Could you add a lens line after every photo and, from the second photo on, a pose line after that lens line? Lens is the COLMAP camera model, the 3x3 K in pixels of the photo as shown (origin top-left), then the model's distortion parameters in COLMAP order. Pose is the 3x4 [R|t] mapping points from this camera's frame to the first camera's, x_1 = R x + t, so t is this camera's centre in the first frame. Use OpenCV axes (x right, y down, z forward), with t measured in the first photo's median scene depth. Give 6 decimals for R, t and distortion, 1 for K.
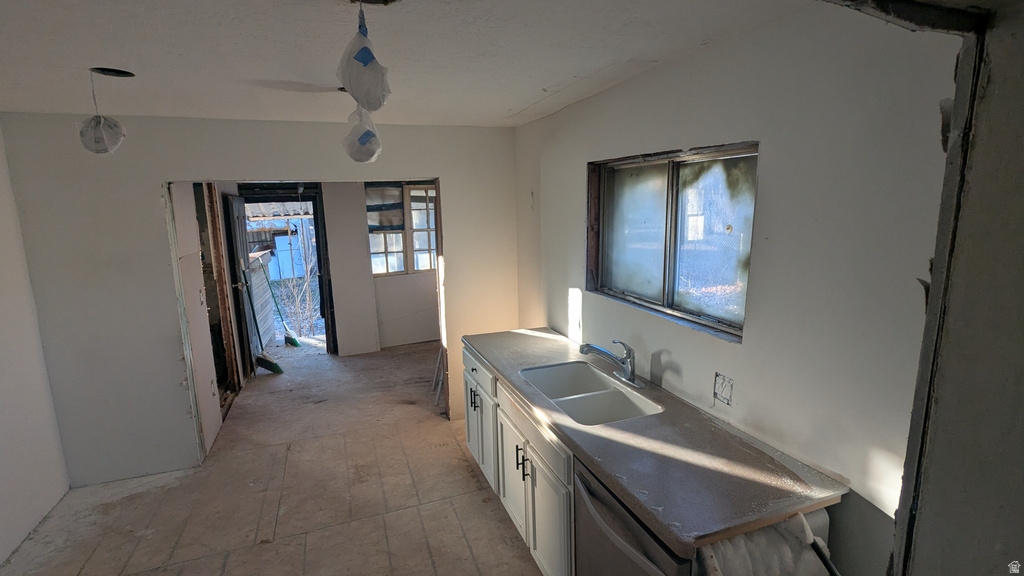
lens RADIAL K [[481.0, 0, 515.7], [0, 481.0, 289.2], [0, 0, 1]] dist [0.001887, -0.001130]
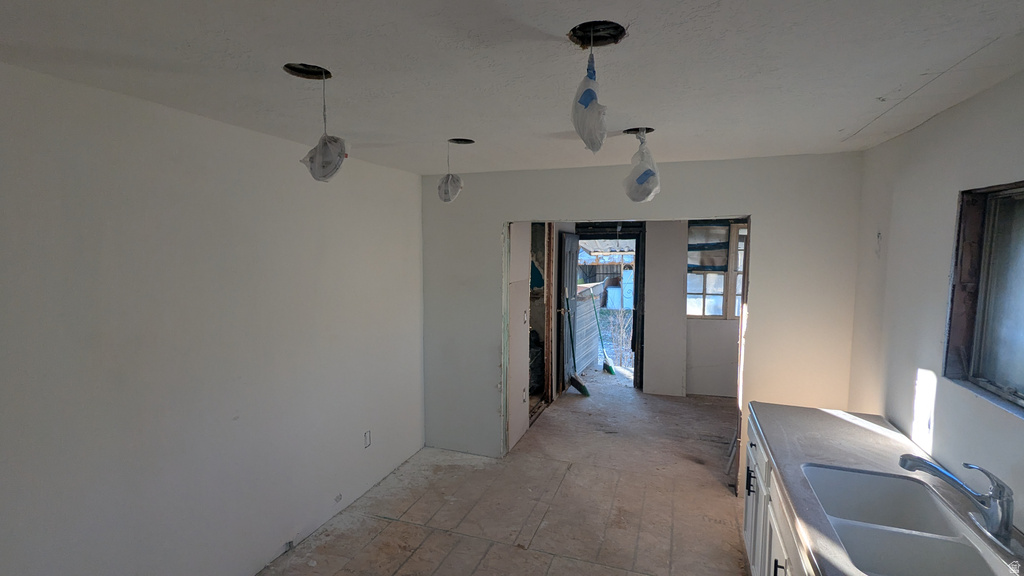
lens RADIAL K [[482.3, 0, 514.8], [0, 482.3, 289.6], [0, 0, 1]] dist [0.002304, -0.000579]
pose [[0.763694, 0.085414, -0.639903, 0.082899], [-0.133794, 0.990629, -0.027447, -0.014805], [0.631562, 0.106576, 0.767965, 0.060275]]
